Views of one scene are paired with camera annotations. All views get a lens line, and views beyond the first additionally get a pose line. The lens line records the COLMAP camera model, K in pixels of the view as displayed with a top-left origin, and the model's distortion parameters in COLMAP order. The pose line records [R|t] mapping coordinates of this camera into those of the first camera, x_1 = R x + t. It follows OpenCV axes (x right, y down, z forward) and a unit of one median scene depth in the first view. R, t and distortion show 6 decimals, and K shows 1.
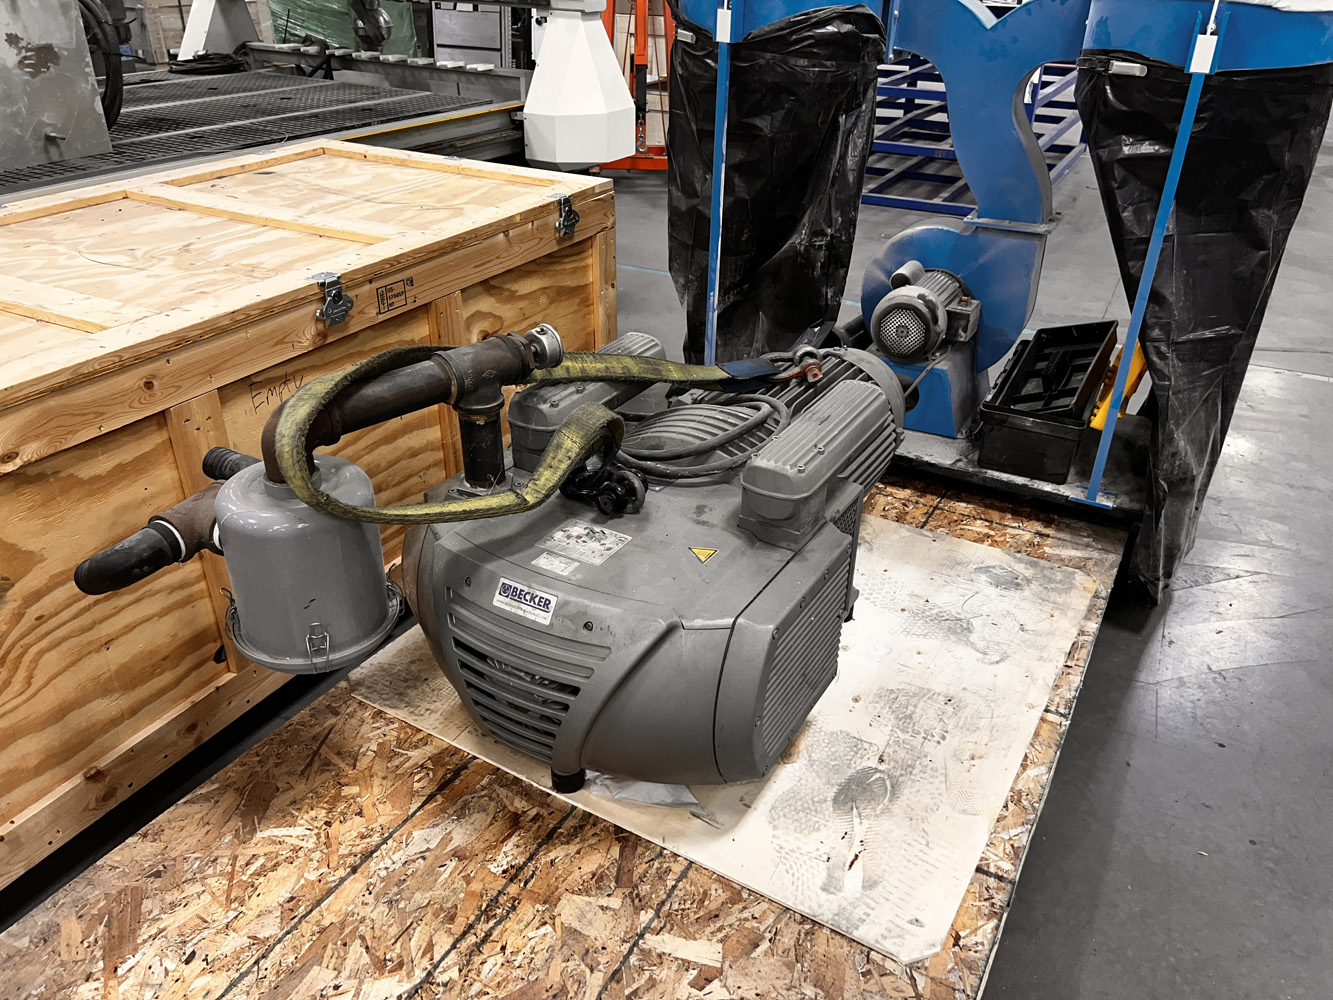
lens RADIAL K [[1002.4, 0, 668.2], [0, 1002.4, 498.6], [0, 0, 1]] dist [0.023635, -0.040515]
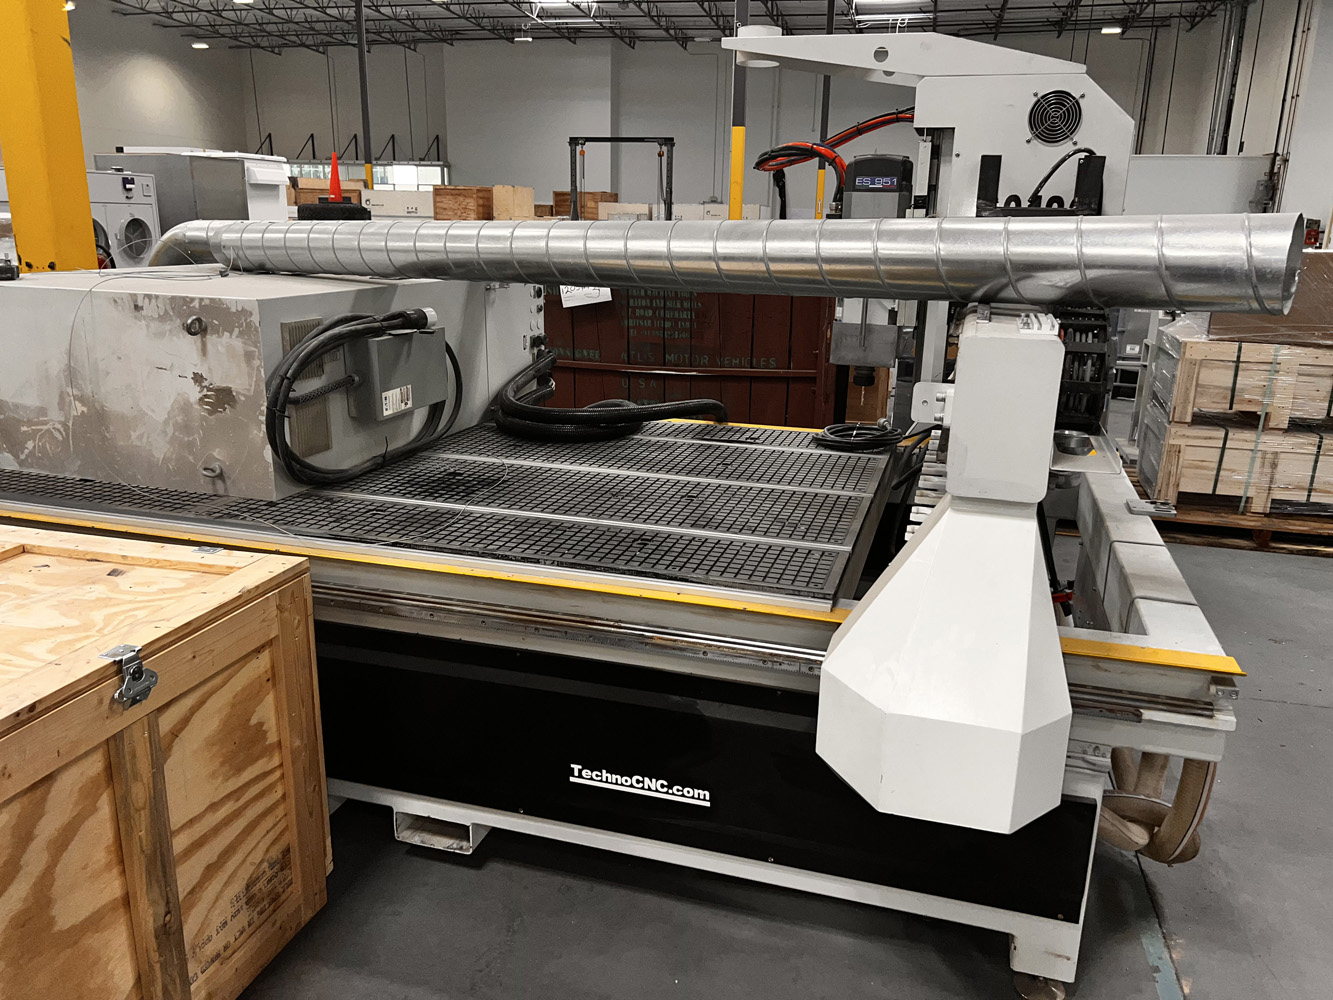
lens RADIAL K [[1002.4, 0, 671.1], [0, 1002.4, 497.4], [0, 0, 1]] dist [0.023635, -0.040515]
pose [[0.257964, 0.246077, -0.934292, 0.435388], [-0.491010, 0.866221, 0.092578, -0.668351], [0.832084, 0.434865, 0.344280, 1.077367]]
